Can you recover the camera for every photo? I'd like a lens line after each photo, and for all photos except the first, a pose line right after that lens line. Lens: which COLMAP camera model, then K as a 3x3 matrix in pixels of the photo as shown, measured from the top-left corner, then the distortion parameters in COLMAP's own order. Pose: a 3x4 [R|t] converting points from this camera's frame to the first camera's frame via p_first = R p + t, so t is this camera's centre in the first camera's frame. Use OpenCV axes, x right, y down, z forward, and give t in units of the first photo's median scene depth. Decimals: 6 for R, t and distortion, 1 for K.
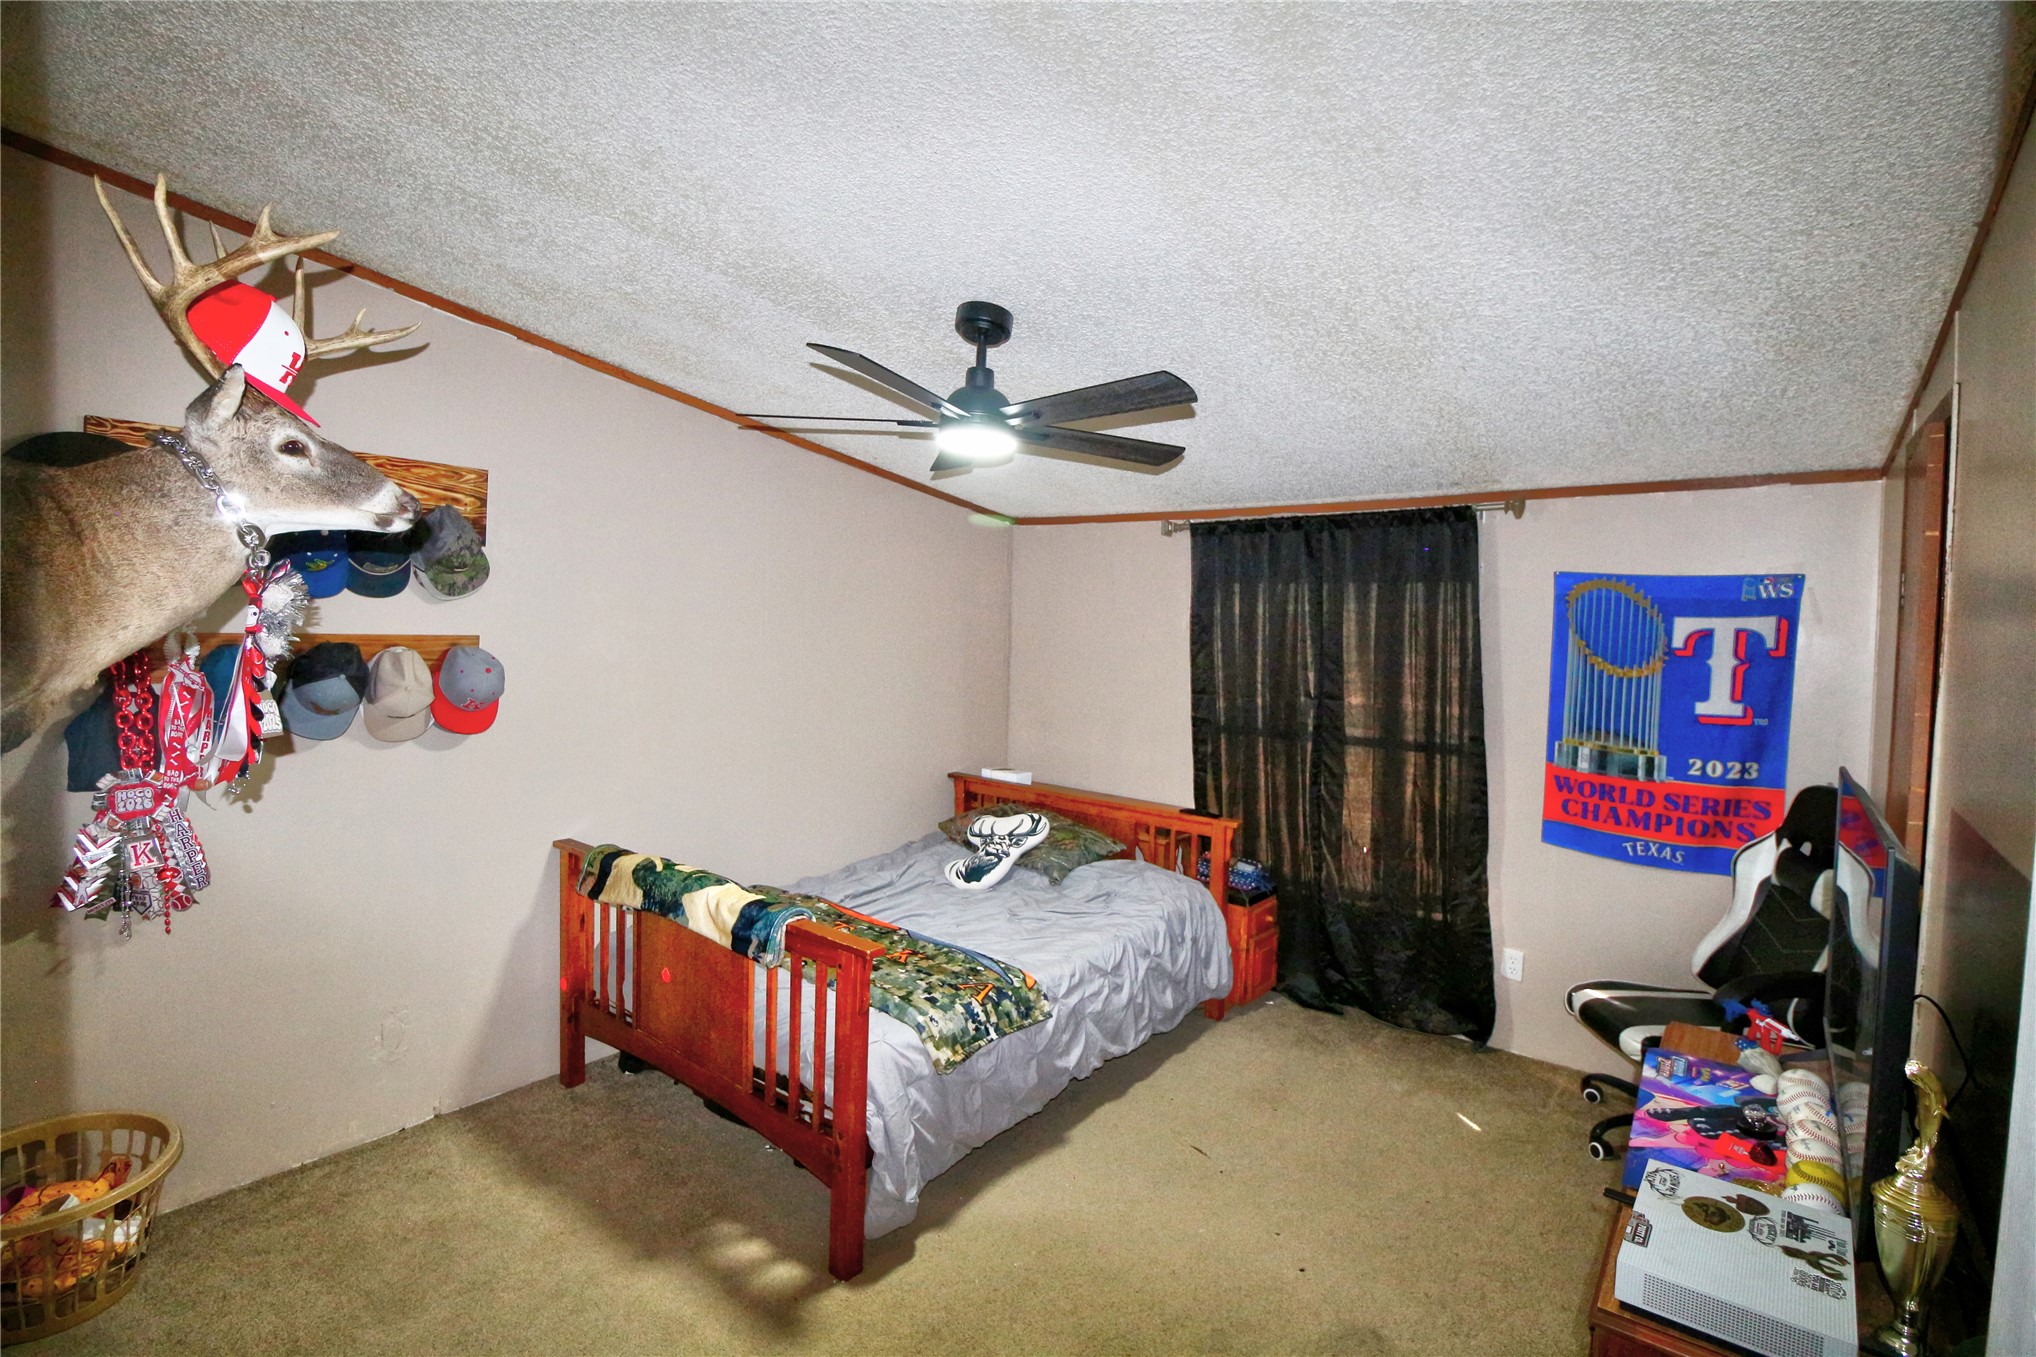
lens RADIAL K [[938.5, 0, 1025.8], [0, 938.5, 657.0], [0, 0, 1]] dist [0.000680, -0.014605]
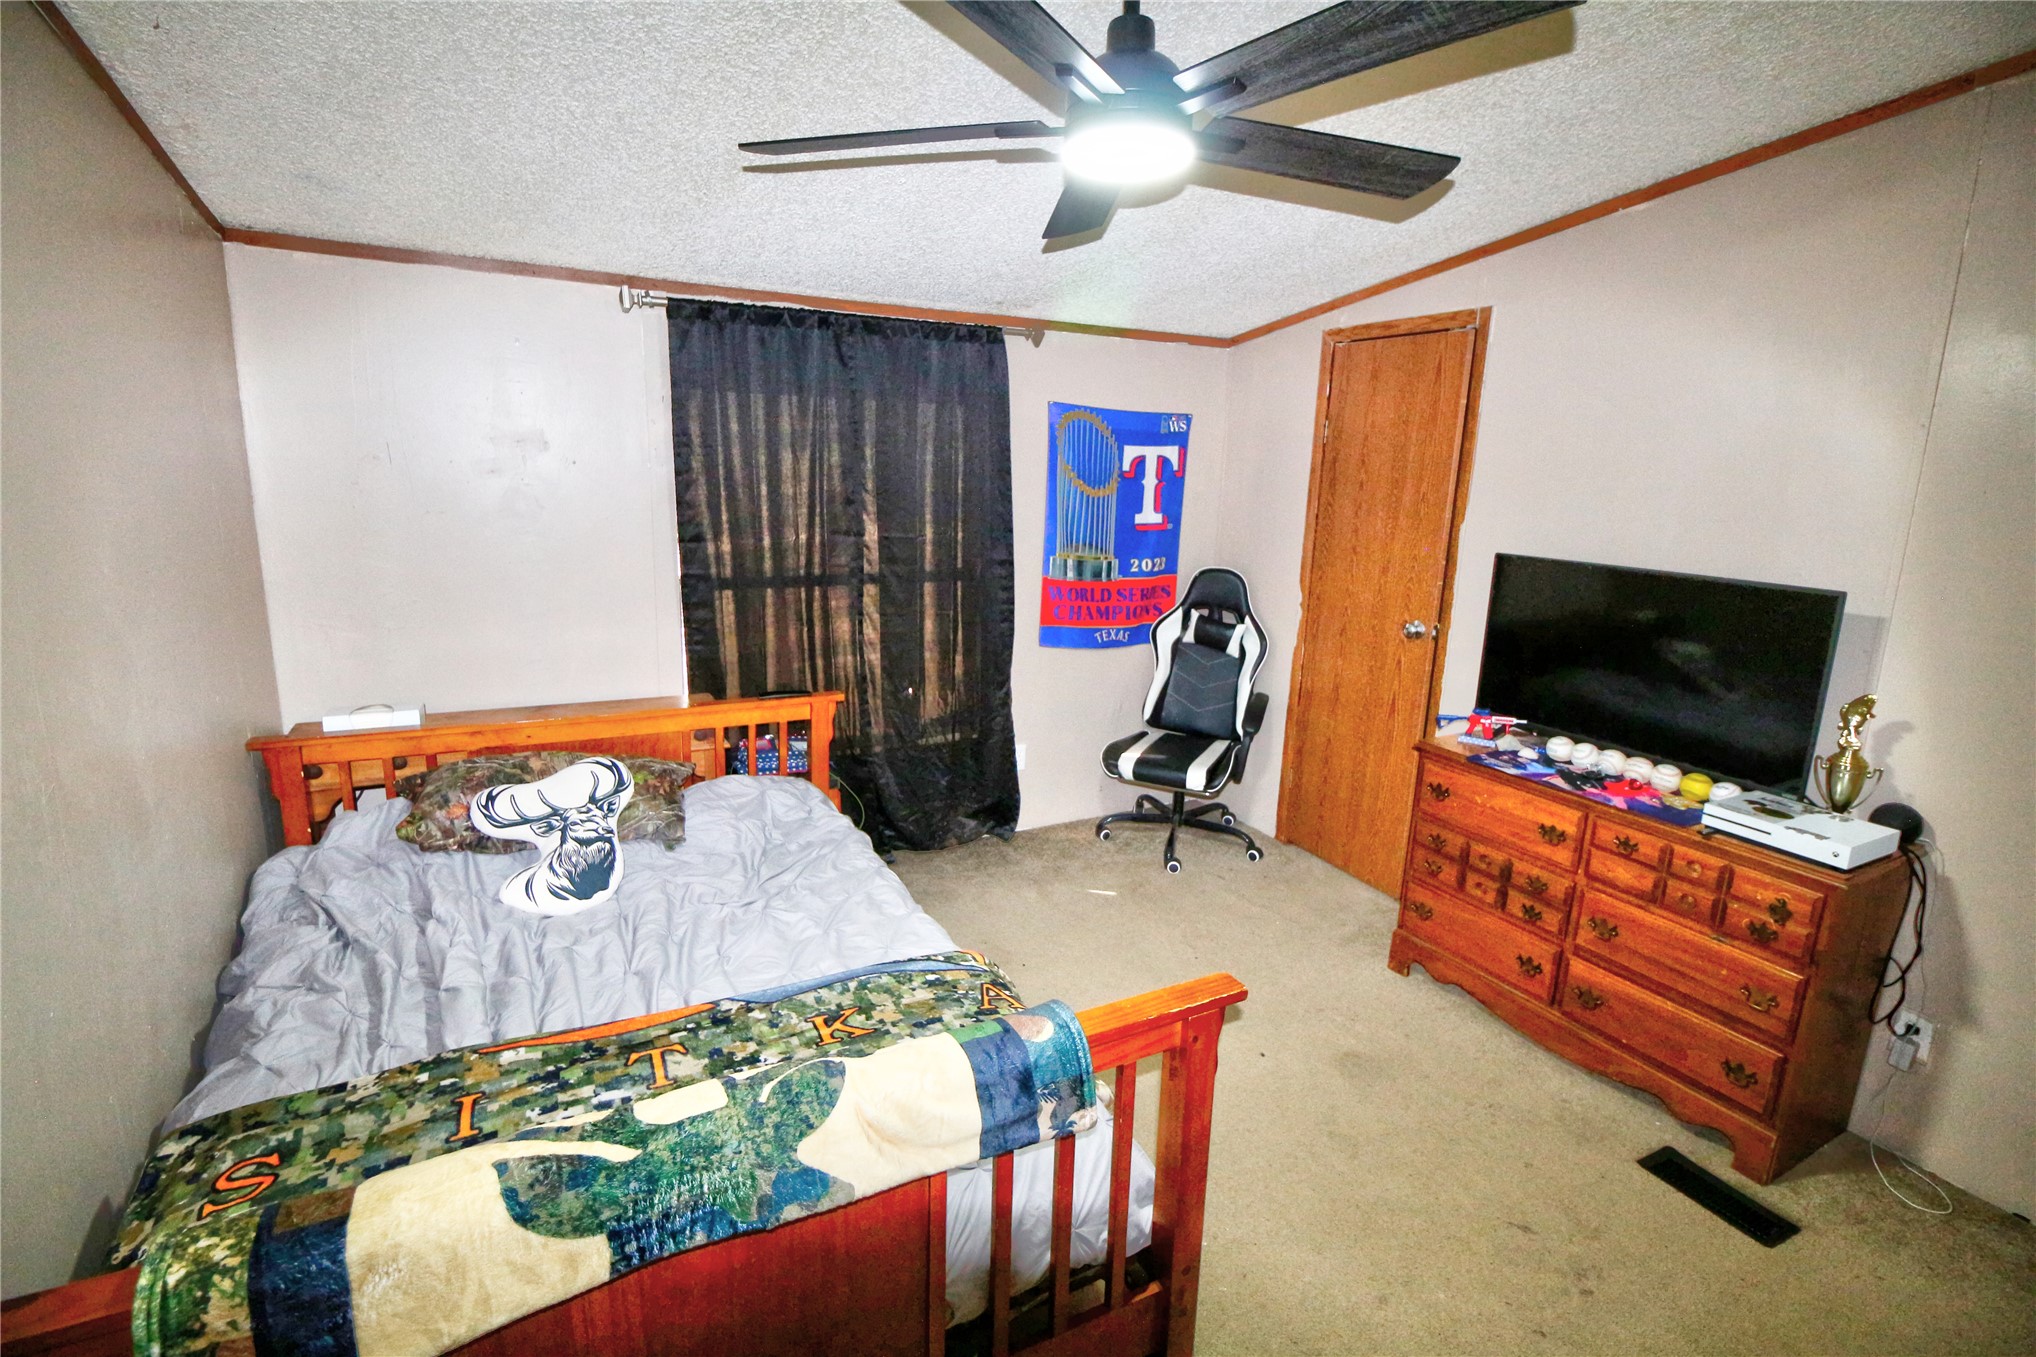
lens RADIAL K [[938.5, 0, 1025.8], [0, 938.5, 657.0], [0, 0, 1]] dist [0.000680, -0.014605]
pose [[0.406584, -0.198097, 0.891879, -0.509304], [0.014112, 0.977455, 0.210671, -0.032180], [-0.913505, -0.073069, 0.400213, 0.599704]]
